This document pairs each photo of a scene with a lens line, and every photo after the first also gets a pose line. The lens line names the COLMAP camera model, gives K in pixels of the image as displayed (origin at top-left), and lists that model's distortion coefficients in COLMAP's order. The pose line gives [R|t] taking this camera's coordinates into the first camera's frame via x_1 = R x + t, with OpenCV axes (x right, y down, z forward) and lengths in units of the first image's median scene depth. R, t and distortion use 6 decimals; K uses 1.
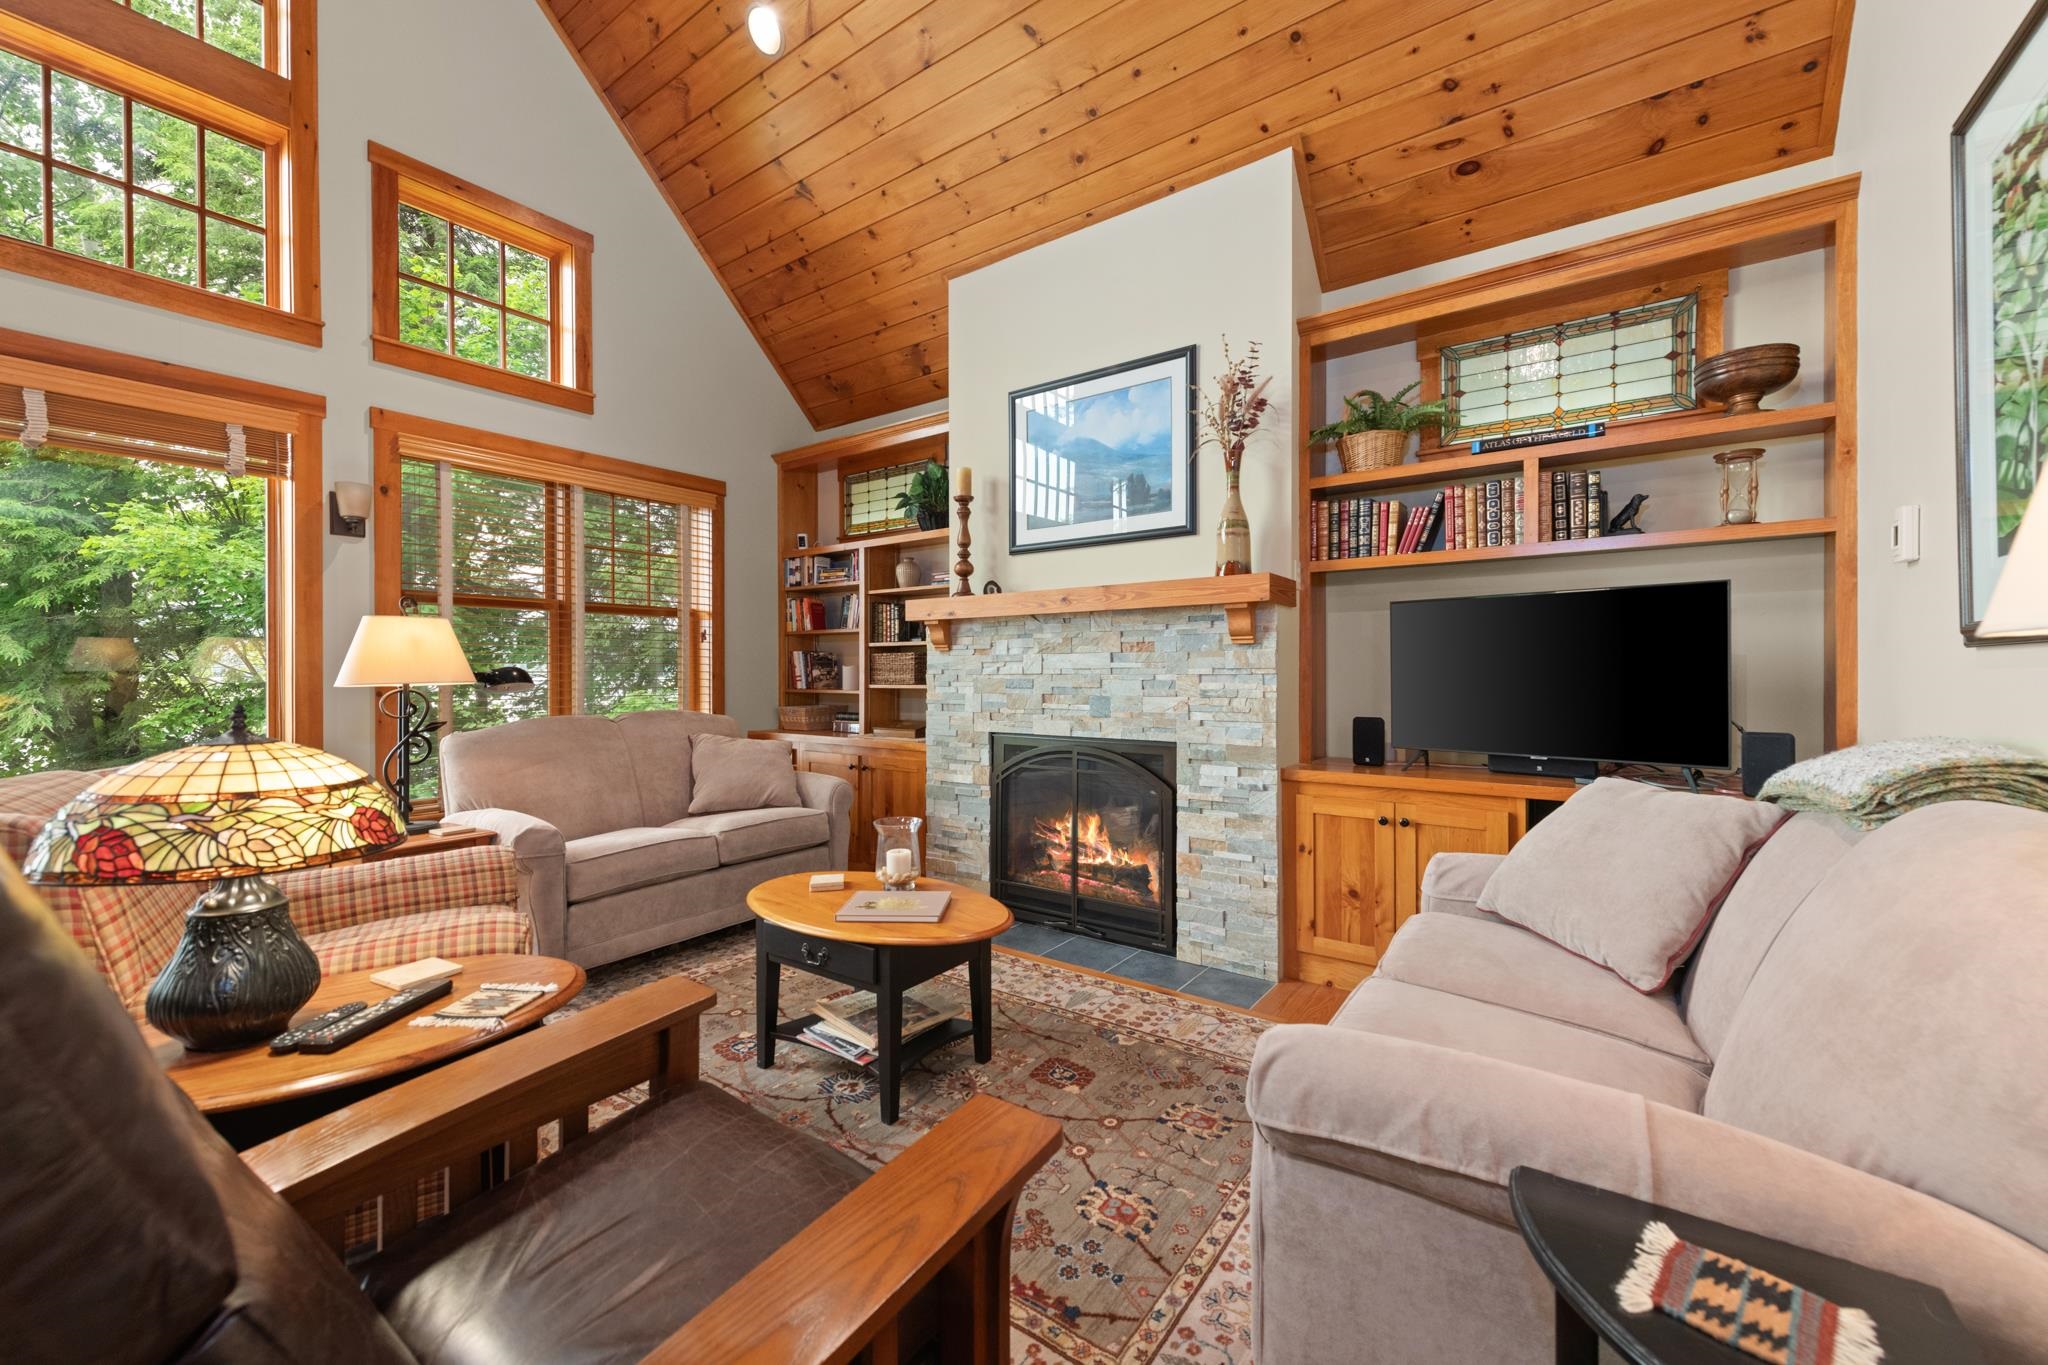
lens RADIAL K [[790.5, 0, 1023.6], [0, 790.5, 677.9], [0, 0, 1]] dist [0.001113, -0.001461]
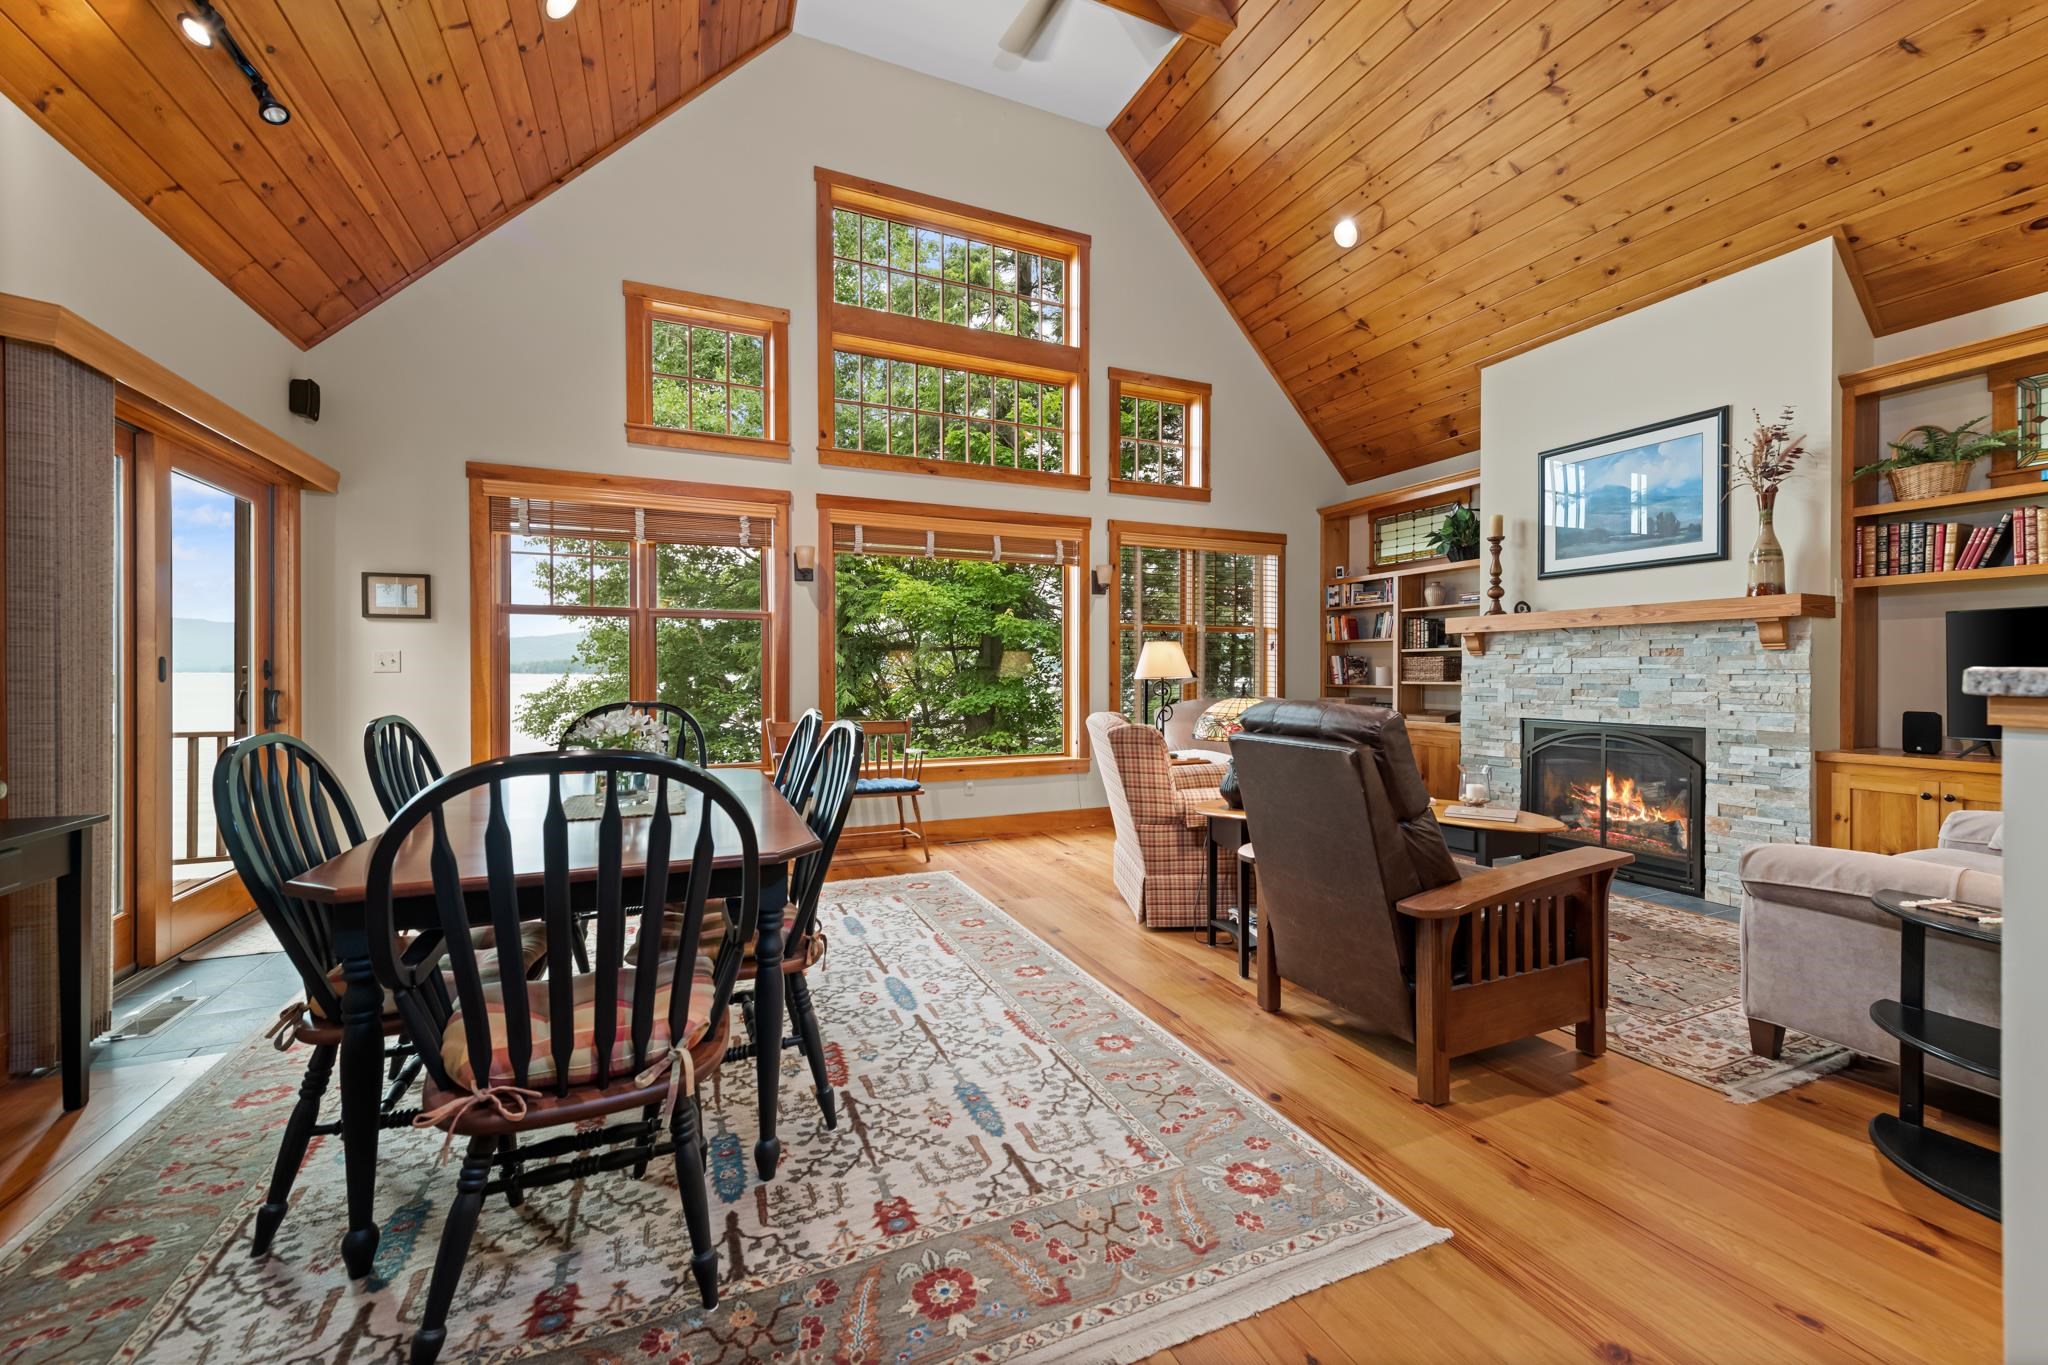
lens RADIAL K [[790.5, 0, 1023.6], [0, 790.5, 677.9], [0, 0, 1]] dist [0.001113, -0.001461]
pose [[0.862082, 0.005780, -0.506736, -0.100912], [-0.005423, 0.999983, 0.002181, 0.004669], [0.506740, 0.000868, 0.862099, -0.608322]]
